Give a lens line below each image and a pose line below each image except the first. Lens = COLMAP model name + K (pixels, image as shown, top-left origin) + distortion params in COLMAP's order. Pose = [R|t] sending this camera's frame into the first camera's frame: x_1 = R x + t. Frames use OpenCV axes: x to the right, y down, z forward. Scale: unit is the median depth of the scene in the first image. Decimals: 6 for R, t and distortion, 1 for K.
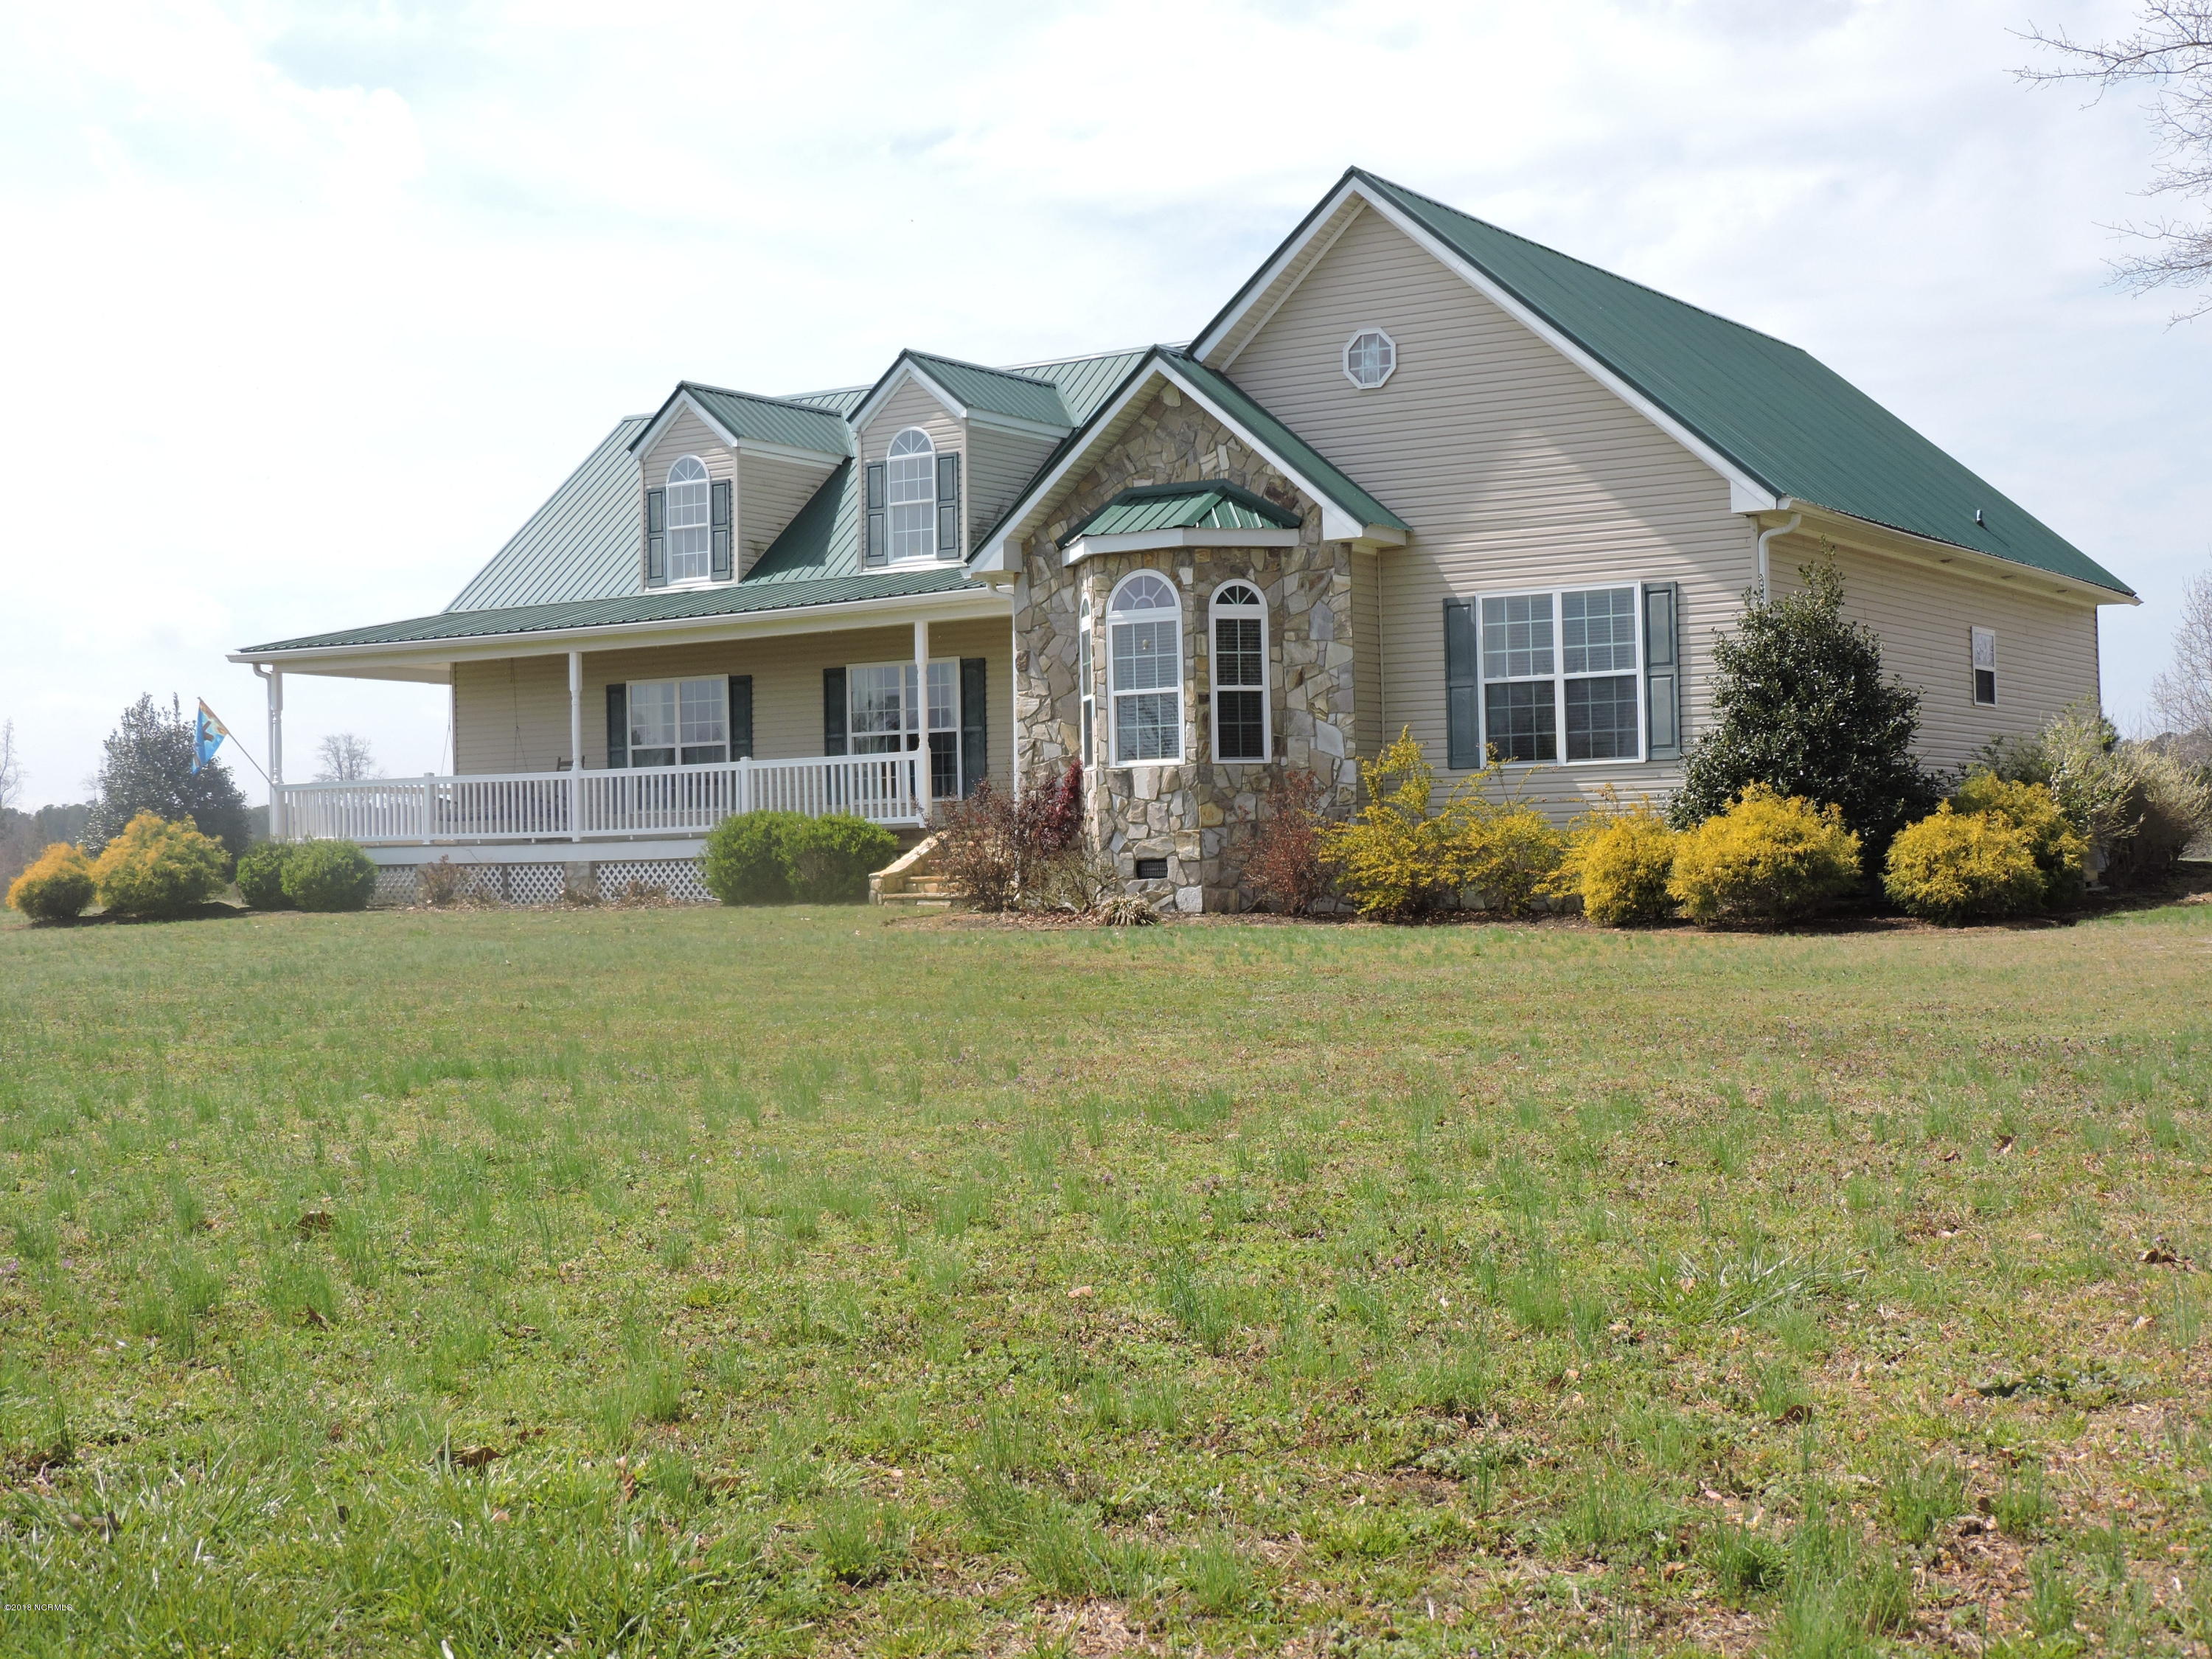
lens RADIAL K [[3044.8, 0, 1106.0], [0, 3044.8, 829.5], [0, 0, 1]] dist [-0.155253, 0.028209]
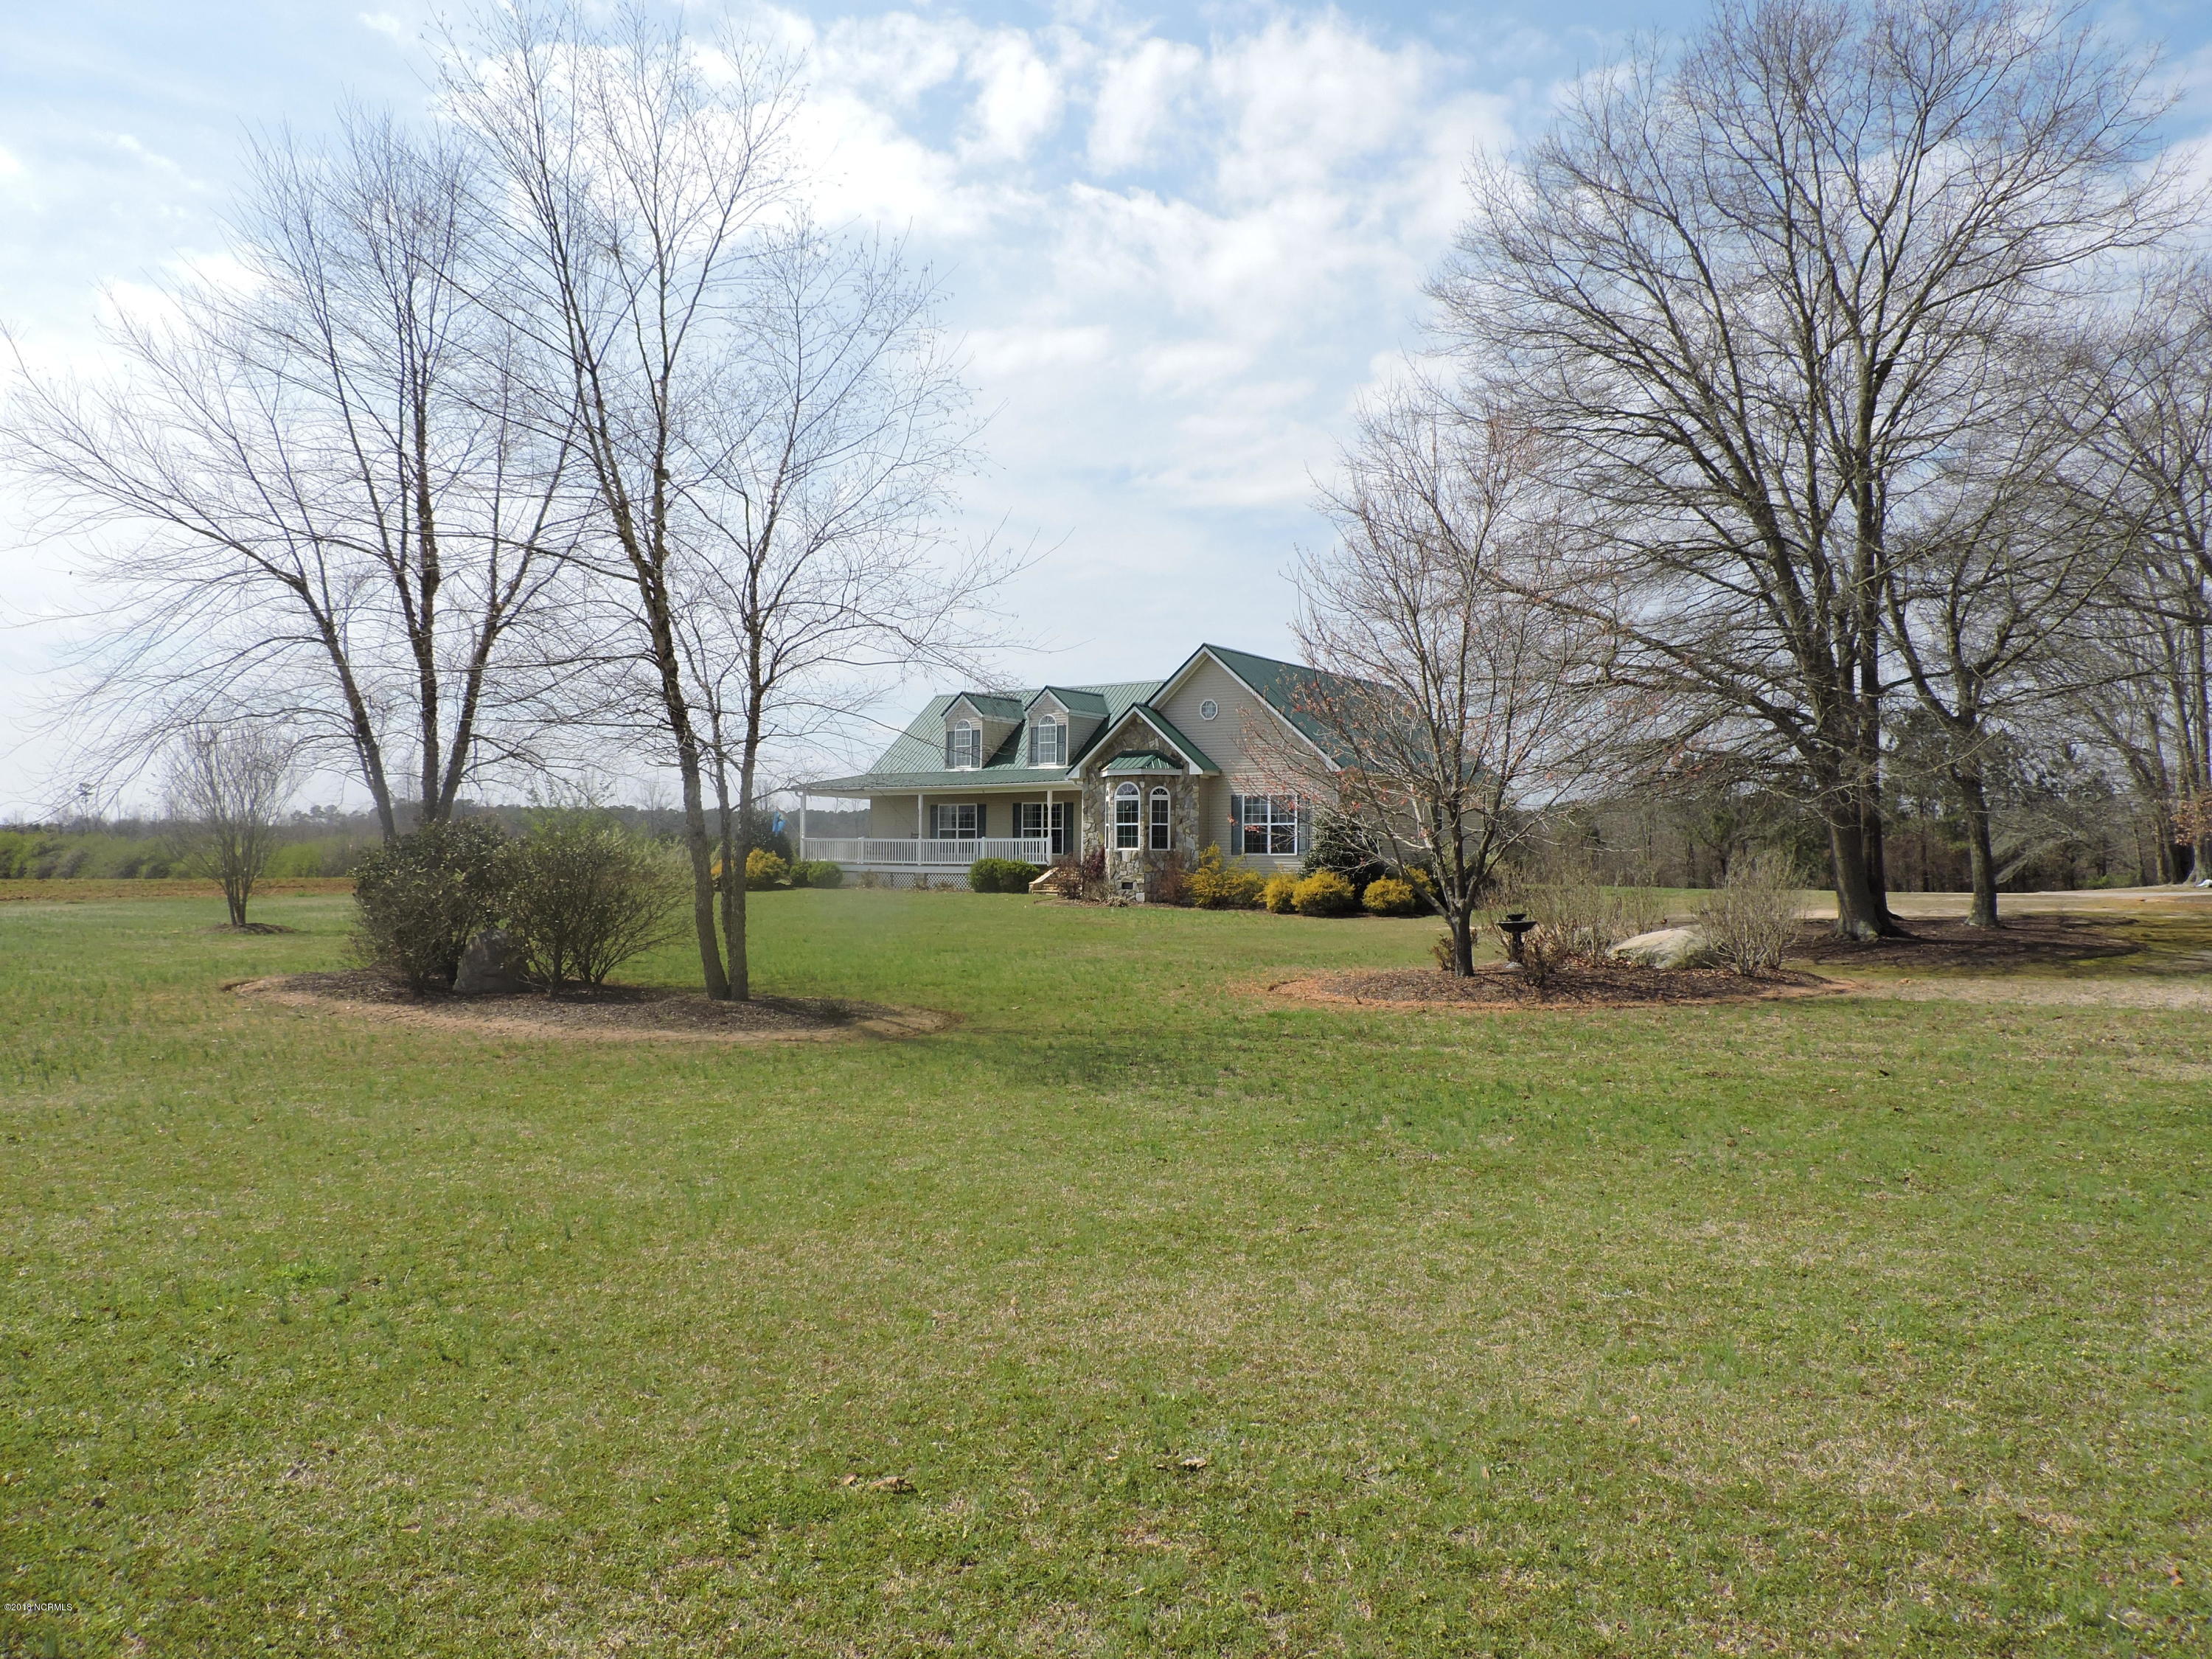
lens RADIAL K [[1609.5, 0, 1106.0], [0, 1609.5, 829.5], [0, 0, 1]] dist [-0.232959, -0.000405]
pose [[0.999322, 0.027019, -0.025002, 0.031046], [-0.027028, 0.999635, -0.000049, -0.039660], [0.024992, 0.000725, 0.999687, -0.515171]]
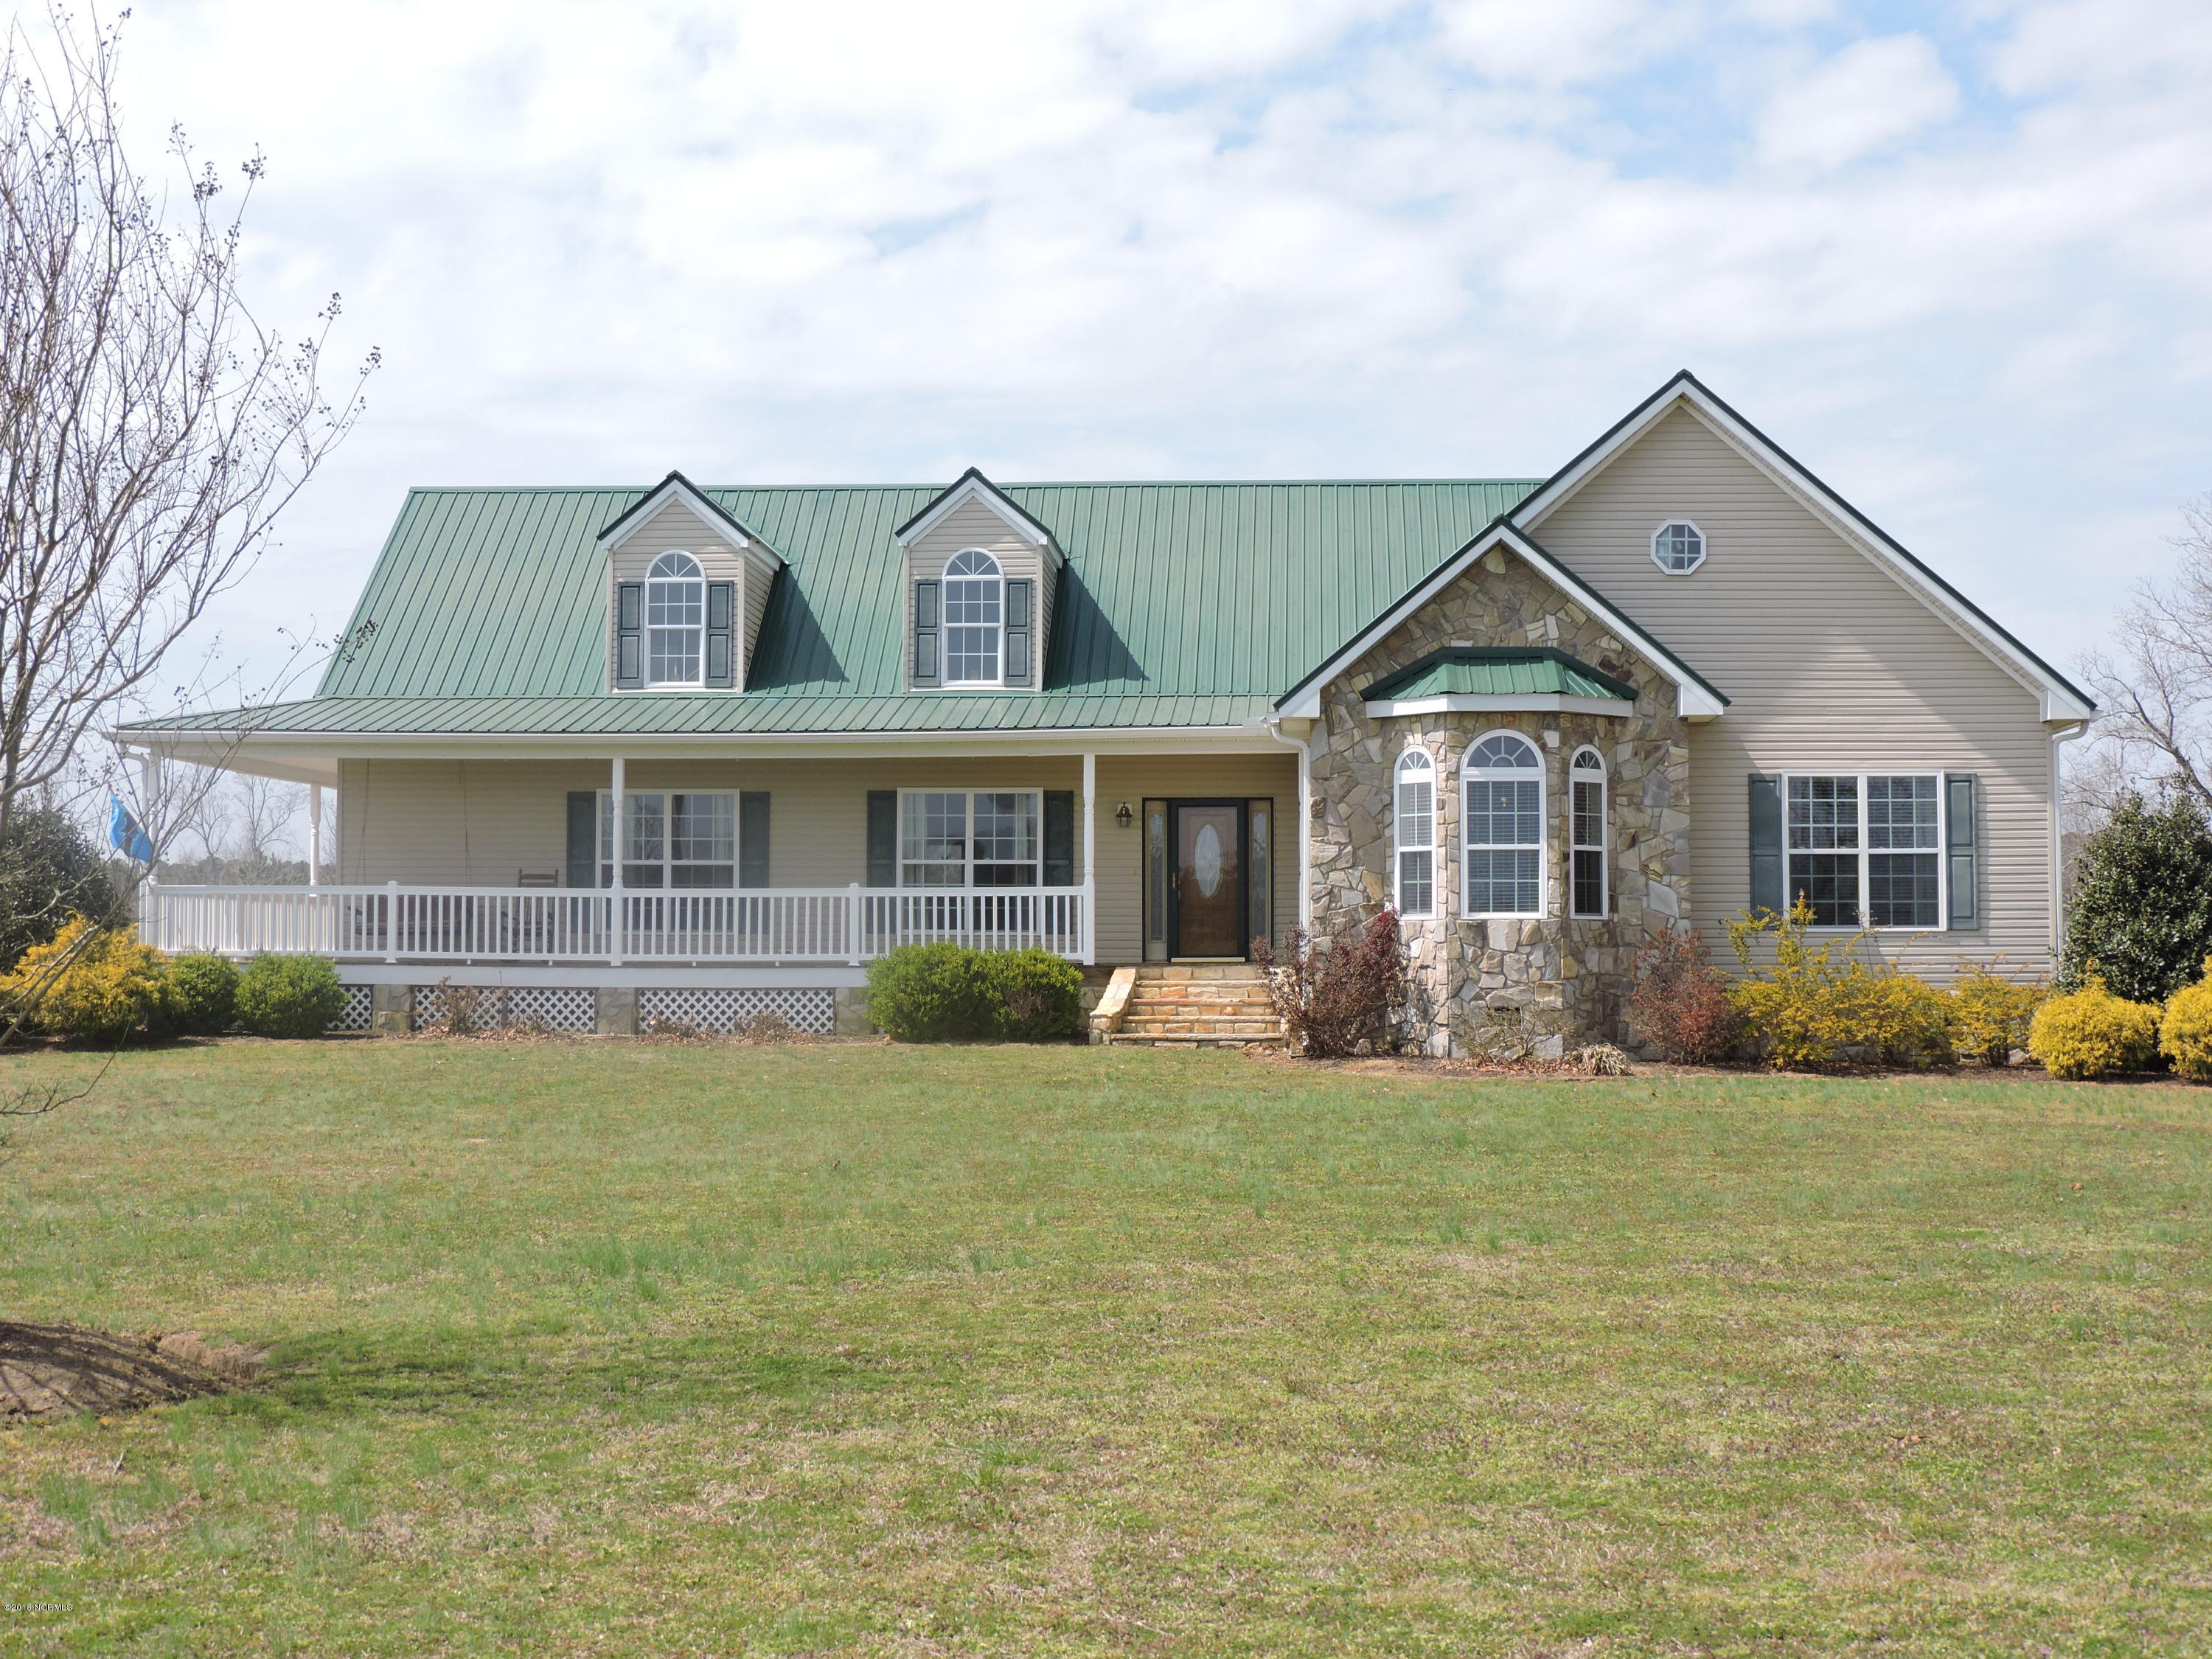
lens RADIAL K [[3044.8, 0, 1106.0], [0, 3044.8, 829.5], [0, 0, 1]] dist [-0.155253, 0.028209]
pose [[0.869228, 0.042977, 0.492541, -0.616379], [-0.027796, 0.998887, -0.038106, -0.007939], [-0.493630, 0.019432, 0.869455, 0.164413]]
